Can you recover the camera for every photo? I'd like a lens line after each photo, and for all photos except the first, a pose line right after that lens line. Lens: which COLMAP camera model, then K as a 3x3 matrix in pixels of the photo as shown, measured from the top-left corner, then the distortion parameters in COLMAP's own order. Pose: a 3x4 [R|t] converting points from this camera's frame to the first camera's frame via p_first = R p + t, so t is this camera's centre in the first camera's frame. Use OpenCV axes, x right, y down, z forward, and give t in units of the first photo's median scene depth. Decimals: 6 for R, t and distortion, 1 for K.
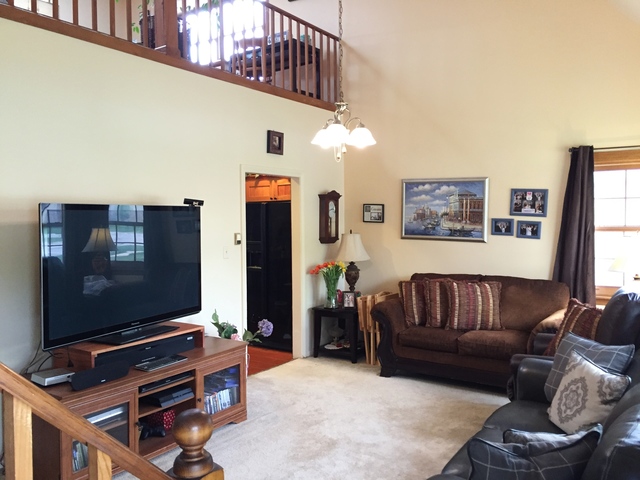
lens RADIAL K [[556.0, 0, 318.3], [0, 556.0, 239.9], [0, 0, 1]] dist [0.064574, -0.035021]
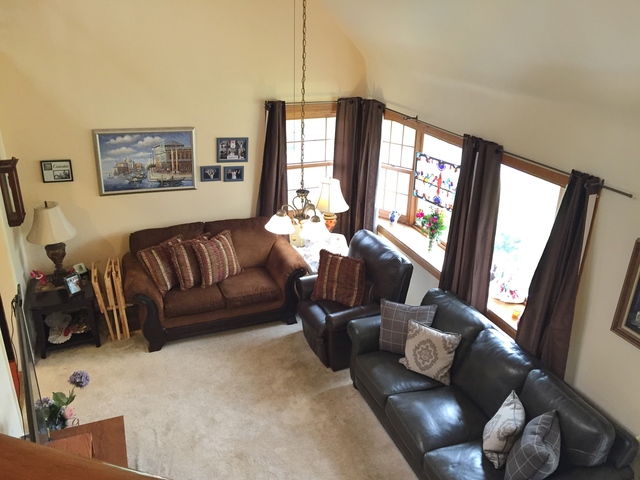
lens RADIAL K [[556.0, 0, 317.3], [0, 556.0, 239.9], [0, 0, 1]] dist [0.064574, -0.035021]
pose [[0.557206, -0.314300, 0.768595, -0.406627], [0.005413, 0.926955, 0.375133, -0.299166], [-0.830357, -0.204866, 0.518206, 0.255200]]
